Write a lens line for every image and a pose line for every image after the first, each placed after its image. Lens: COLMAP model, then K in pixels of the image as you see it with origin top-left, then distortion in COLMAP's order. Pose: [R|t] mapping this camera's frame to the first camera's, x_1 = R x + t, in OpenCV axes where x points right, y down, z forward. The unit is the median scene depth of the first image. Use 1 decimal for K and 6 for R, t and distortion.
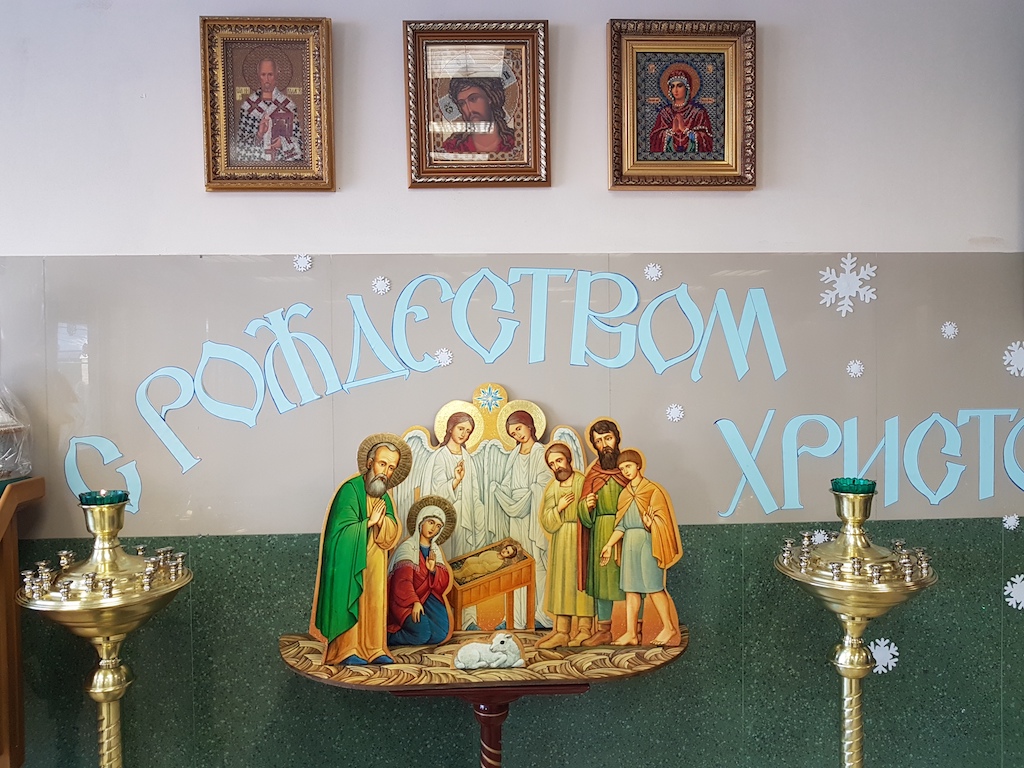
lens RADIAL K [[797.6, 0, 512.0], [0, 797.6, 384.0], [0, 0, 1]] dist [-0.019886, -0.001805]
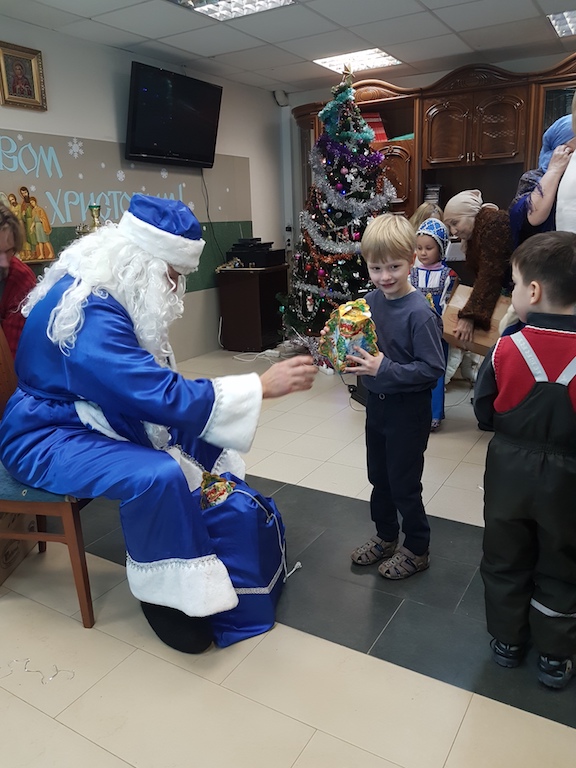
lens RADIAL K [[598.2, 0, 288.0], [0, 598.2, 384.0], [0, 0, 1]] dist [-0.019886, -0.001805]
pose [[0.558548, -0.224275, 0.798577, -1.228578], [0.044708, 0.969494, 0.241005, 0.257824], [-0.828267, -0.098910, 0.551535, -1.112811]]
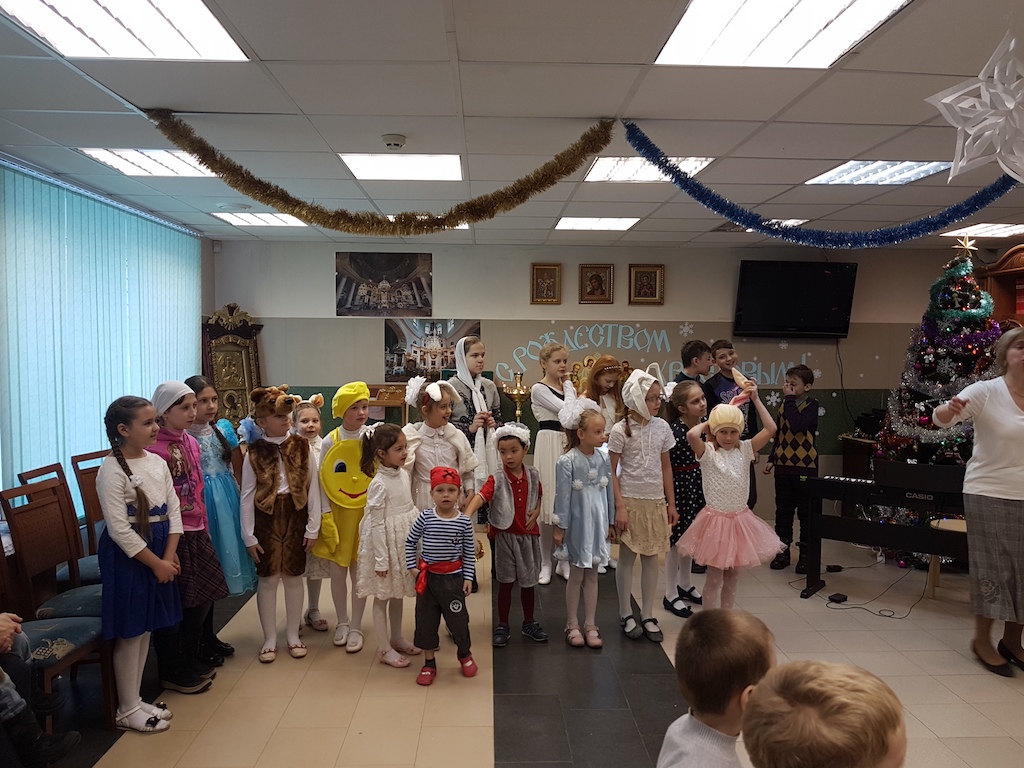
lens RADIAL K [[808.2, 0, 512.0], [0, 808.2, 384.0], [0, 0, 1]] dist [-0.008370, -0.003599]
pose [[0.999789, 0.019042, -0.007684, -0.436137], [-0.018856, 0.999543, 0.023642, 0.074562], [0.008131, -0.023492, 0.999691, -3.195056]]
